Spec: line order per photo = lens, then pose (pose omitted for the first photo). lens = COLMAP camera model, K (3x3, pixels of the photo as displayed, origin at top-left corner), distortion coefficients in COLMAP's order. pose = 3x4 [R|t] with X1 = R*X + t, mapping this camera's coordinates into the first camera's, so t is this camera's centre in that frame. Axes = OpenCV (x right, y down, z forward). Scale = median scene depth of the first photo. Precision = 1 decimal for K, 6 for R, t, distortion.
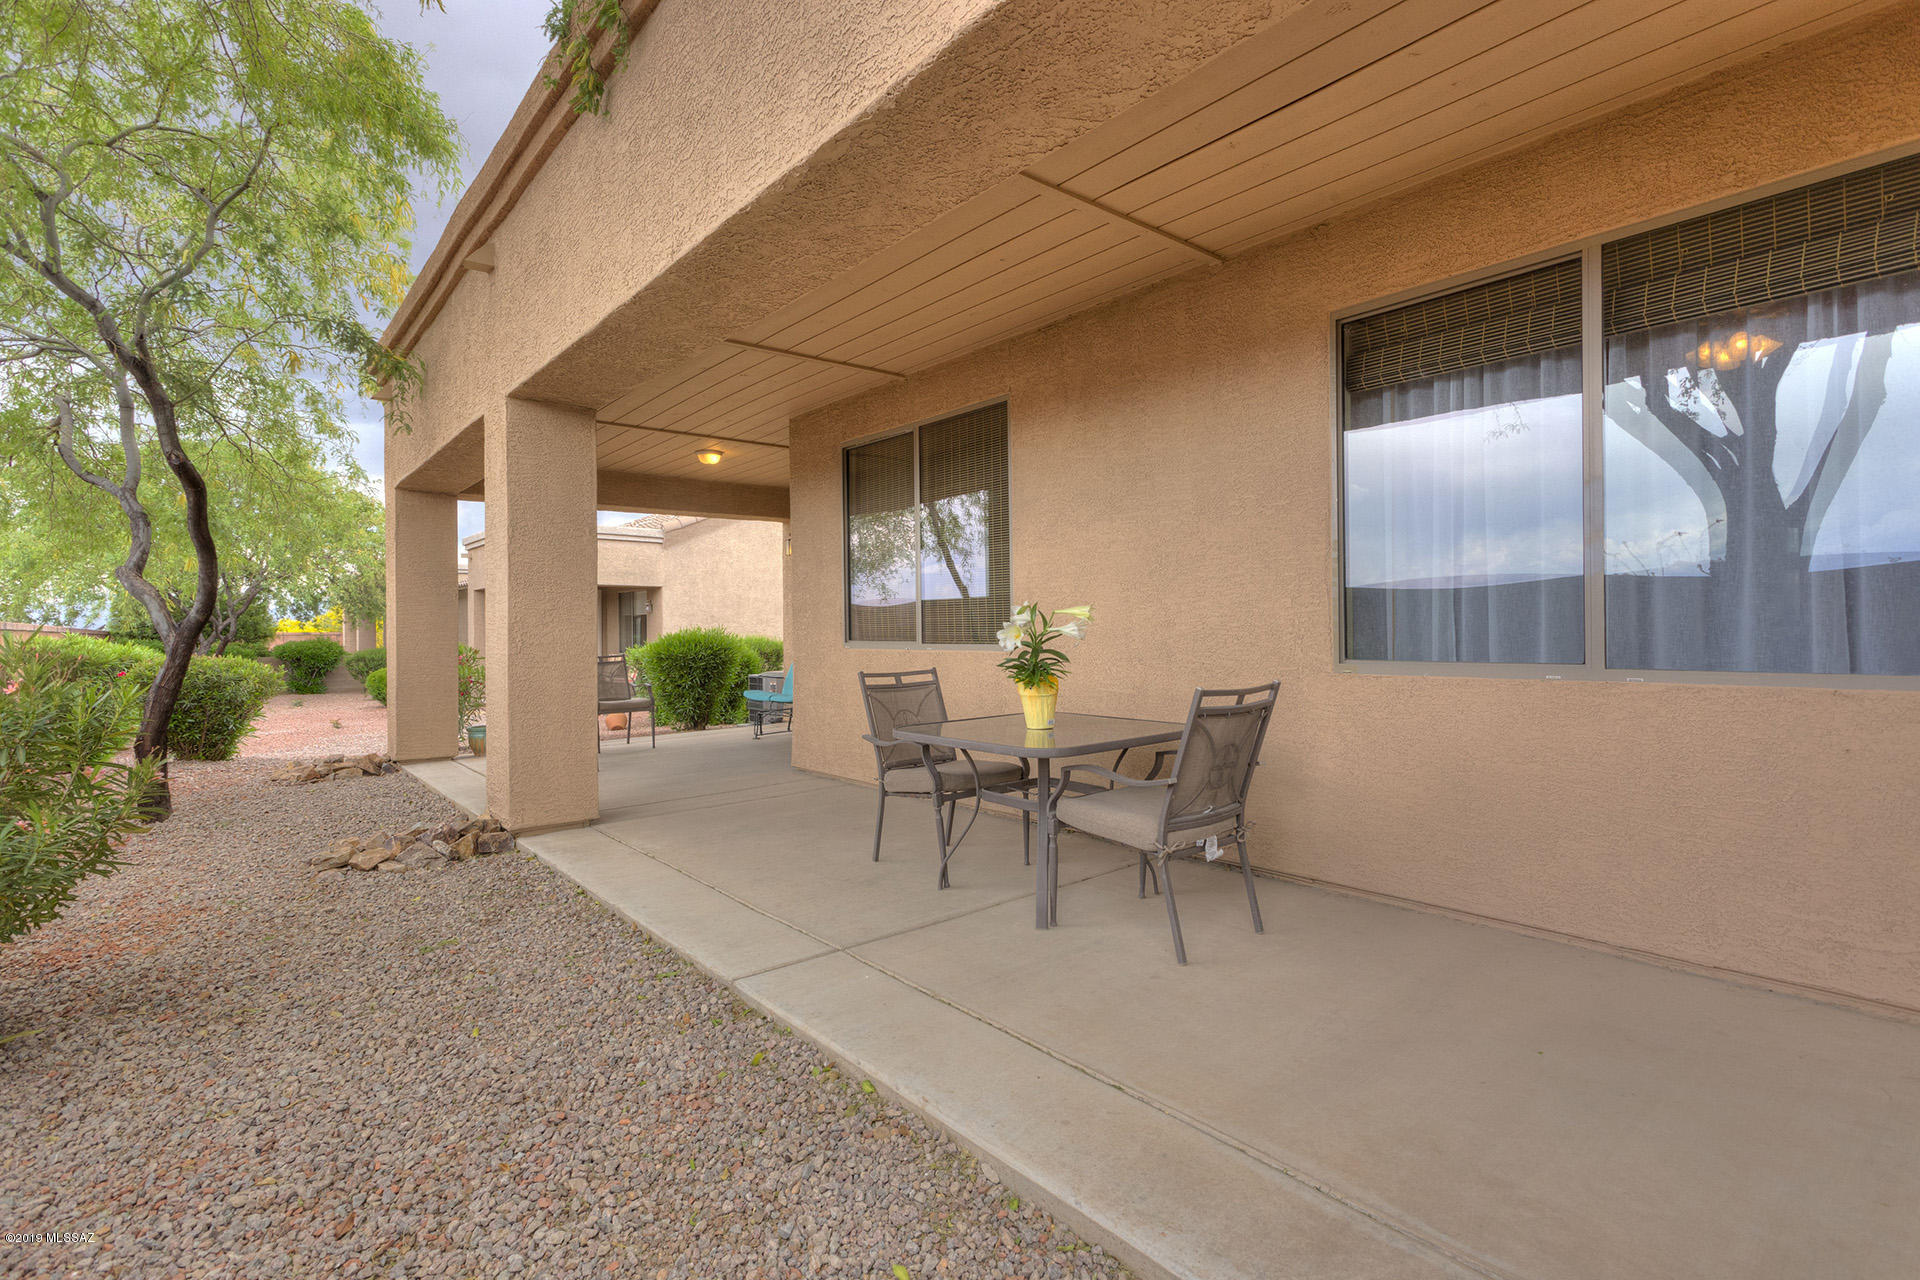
lens RADIAL K [[899.5, 0, 959.8], [0, 899.5, 628.8], [0, 0, 1]] dist [0.007826, 0.000369]
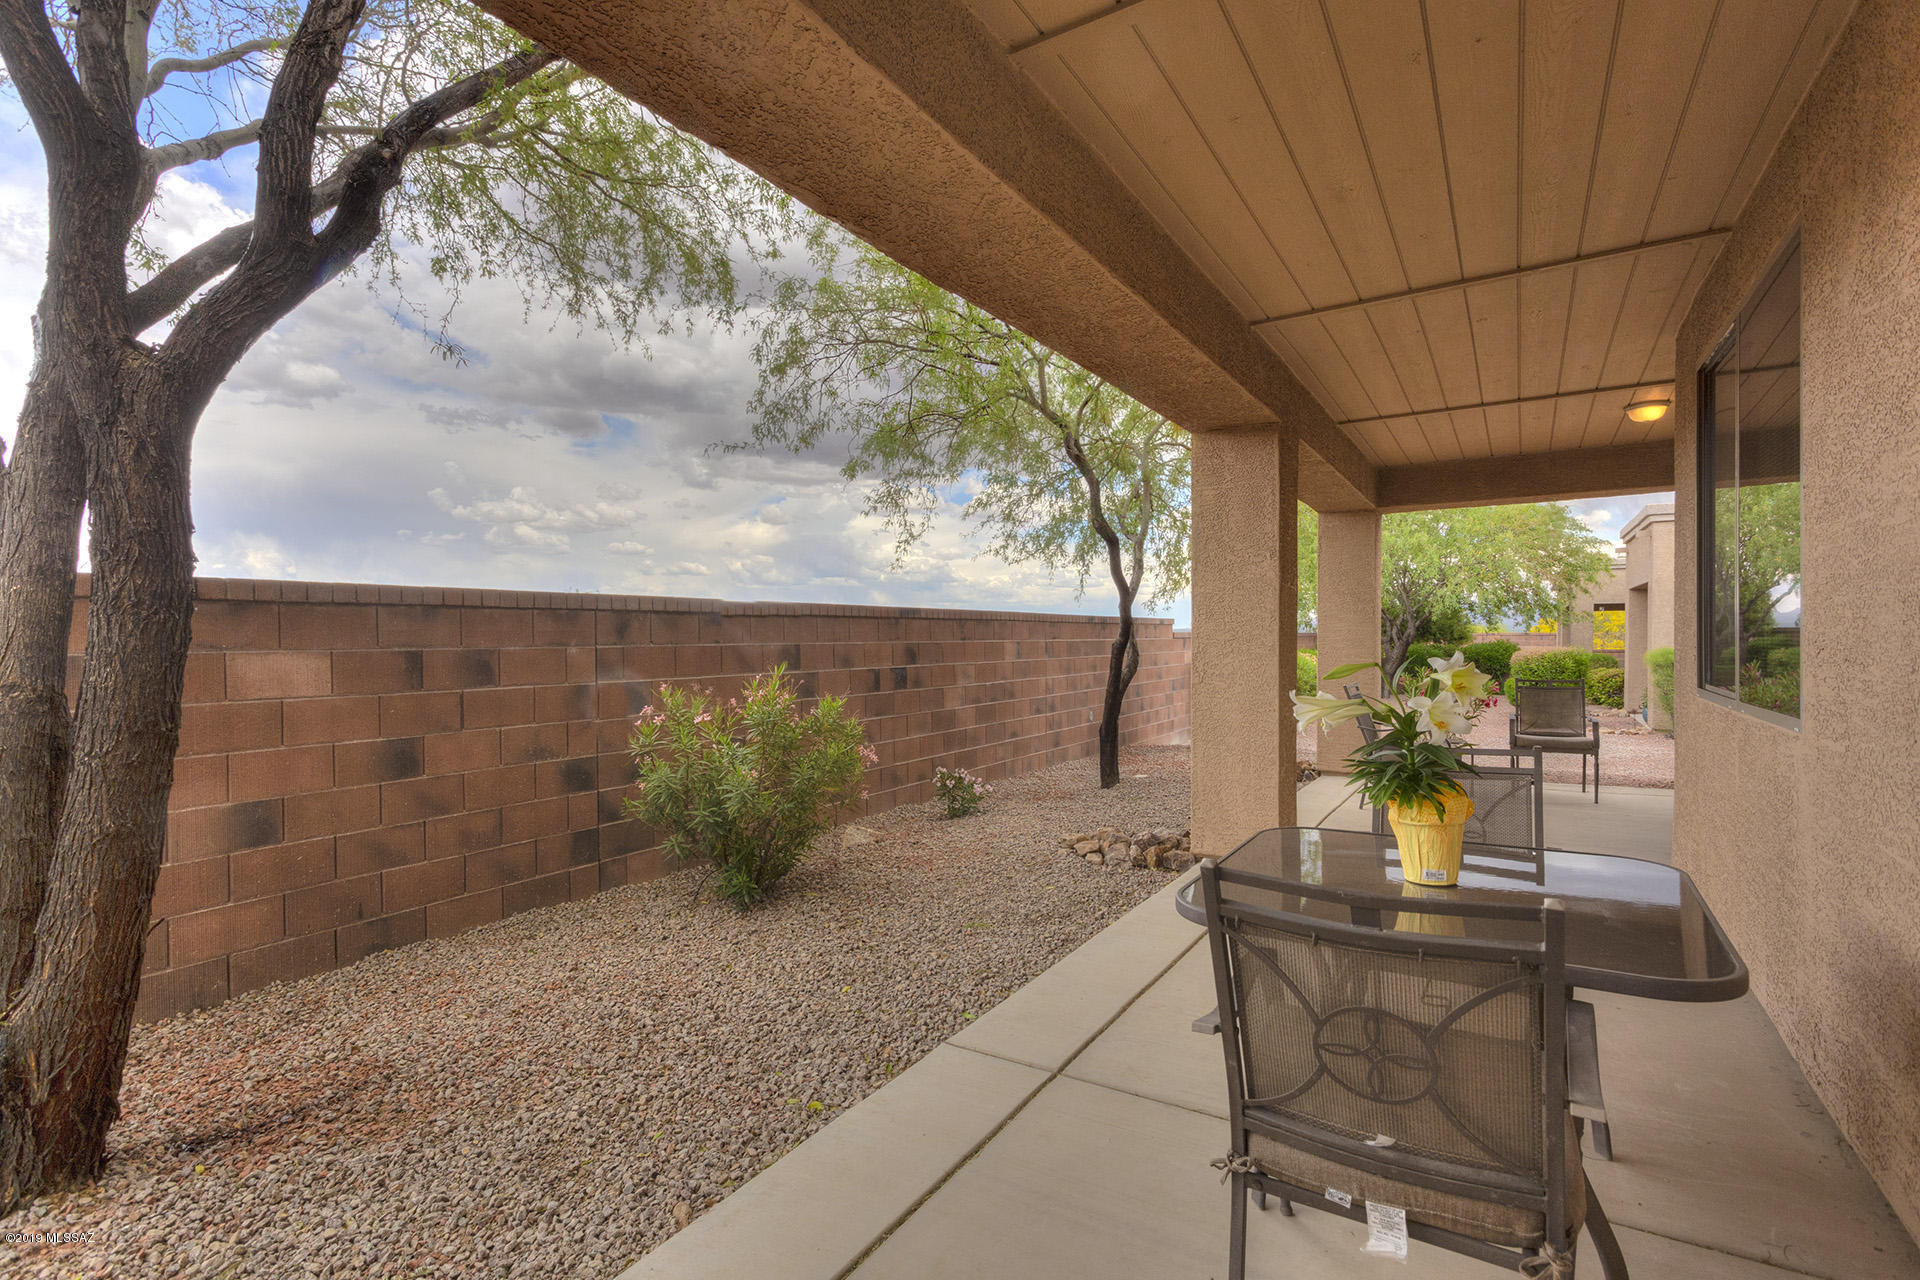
lens RADIAL K [[899.5, 0, 959.8], [0, 899.5, 628.8], [0, 0, 1]] dist [0.007826, 0.000369]
pose [[0.311239, -0.004426, -0.950322, 0.382738], [0.007059, 0.999972, -0.002345, -0.030383], [0.950306, -0.005979, 0.311261, 0.400845]]
